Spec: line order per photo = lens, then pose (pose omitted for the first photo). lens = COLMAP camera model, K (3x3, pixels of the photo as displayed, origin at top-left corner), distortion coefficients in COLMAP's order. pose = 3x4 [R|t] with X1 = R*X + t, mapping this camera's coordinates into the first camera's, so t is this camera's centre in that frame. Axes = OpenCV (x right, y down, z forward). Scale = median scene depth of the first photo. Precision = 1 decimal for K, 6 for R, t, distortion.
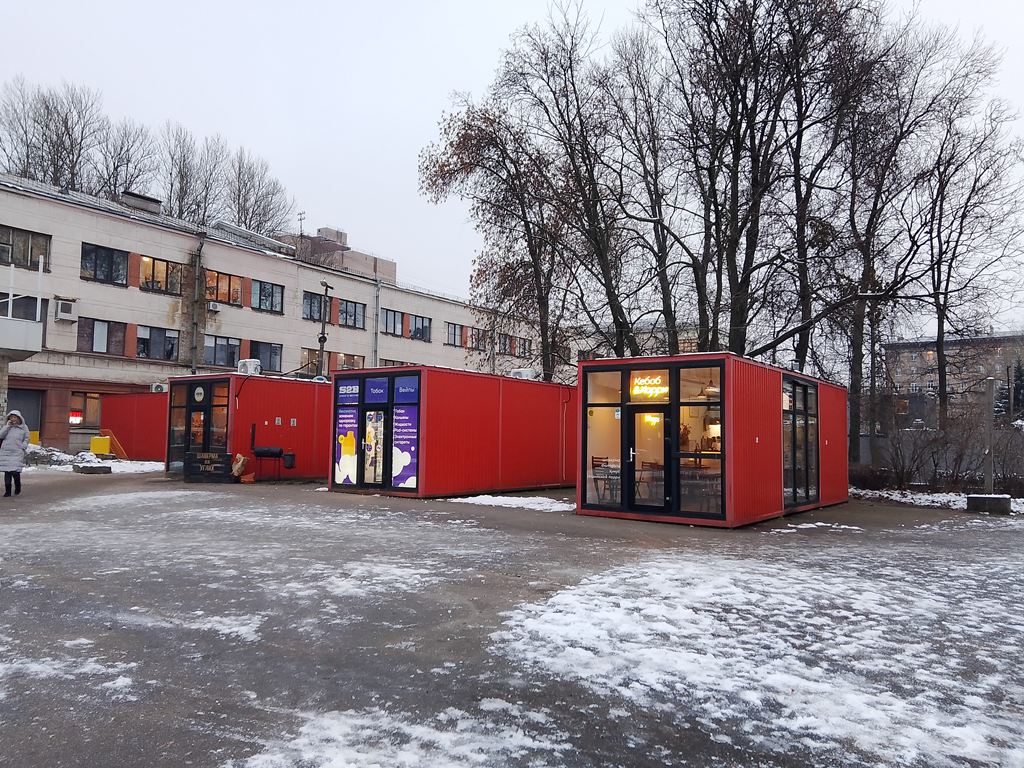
lens RADIAL K [[775.1, 0, 514.8], [0, 775.1, 391.3], [0, 0, 1]] dist [0.060758, -0.022644]
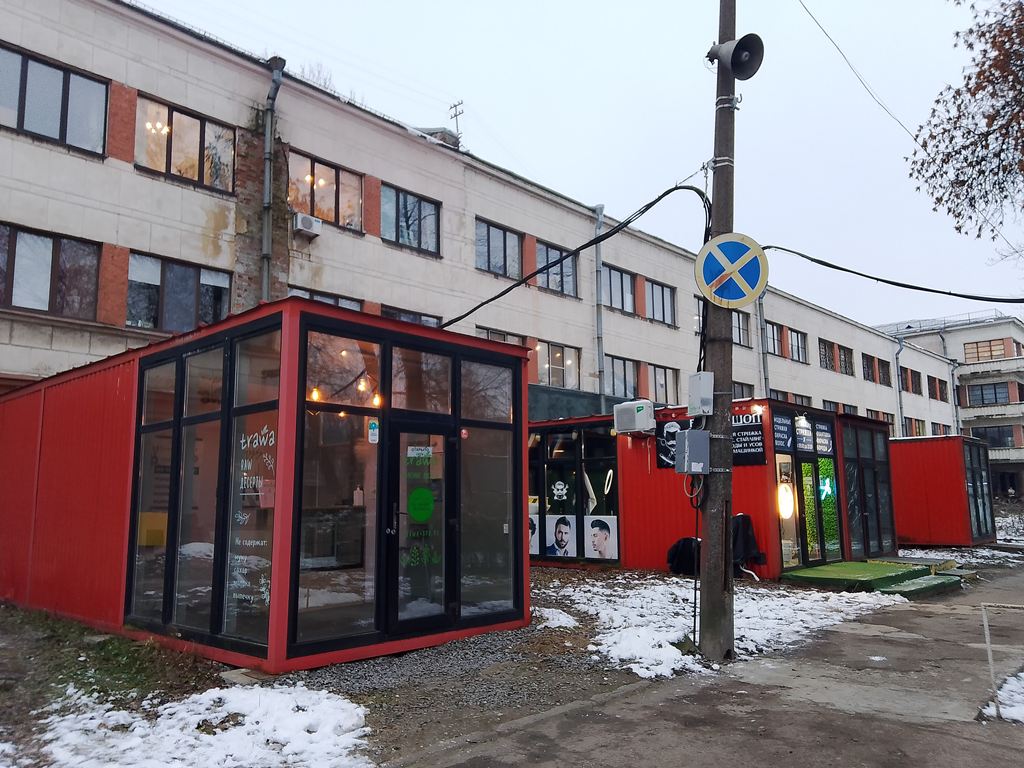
lens RADIAL K [[775.1, 0, 511.5], [0, 775.1, 387.5], [0, 0, 1]] dist [0.060758, -0.022644]
pose [[0.988523, -0.054423, -0.140924, -0.272484], [0.043098, 0.995683, -0.082207, 0.040352], [0.144789, 0.075191, 0.986601, 0.758956]]
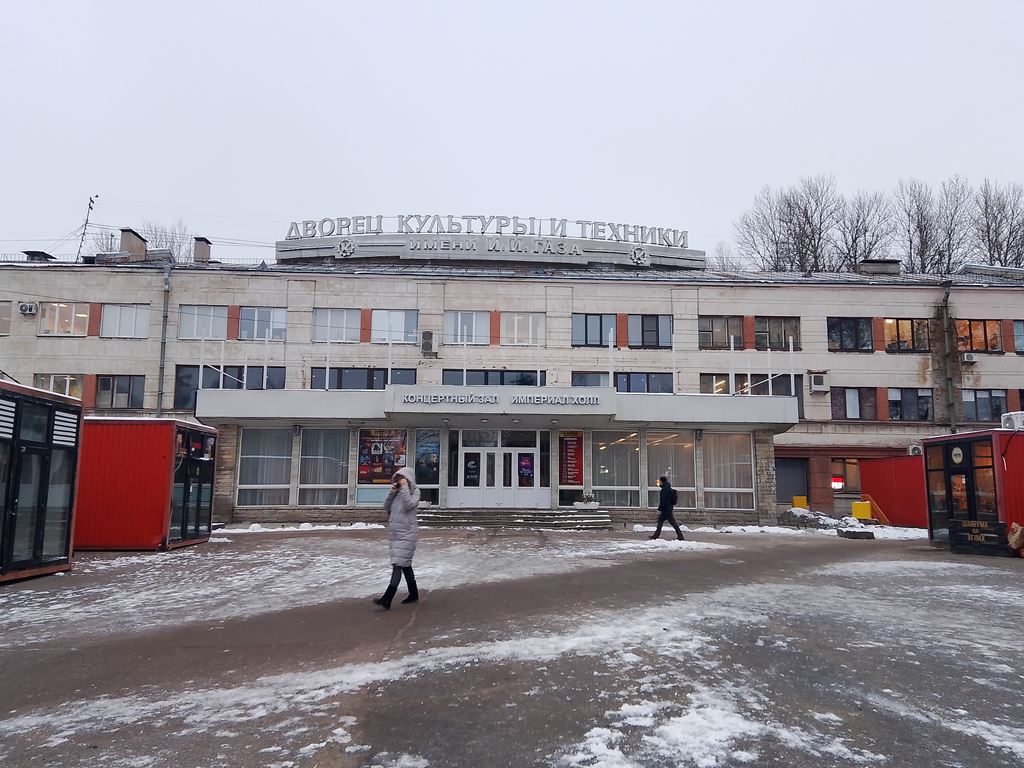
lens RADIAL K [[775.1, 0, 511.4], [0, 775.1, 387.3], [0, 0, 1]] dist [0.060758, -0.022644]
pose [[0.611142, -0.120836, -0.782243, 0.006474], [0.053759, 0.992333, -0.111289, -0.000321], [0.789693, 0.025960, 0.612953, 0.020614]]
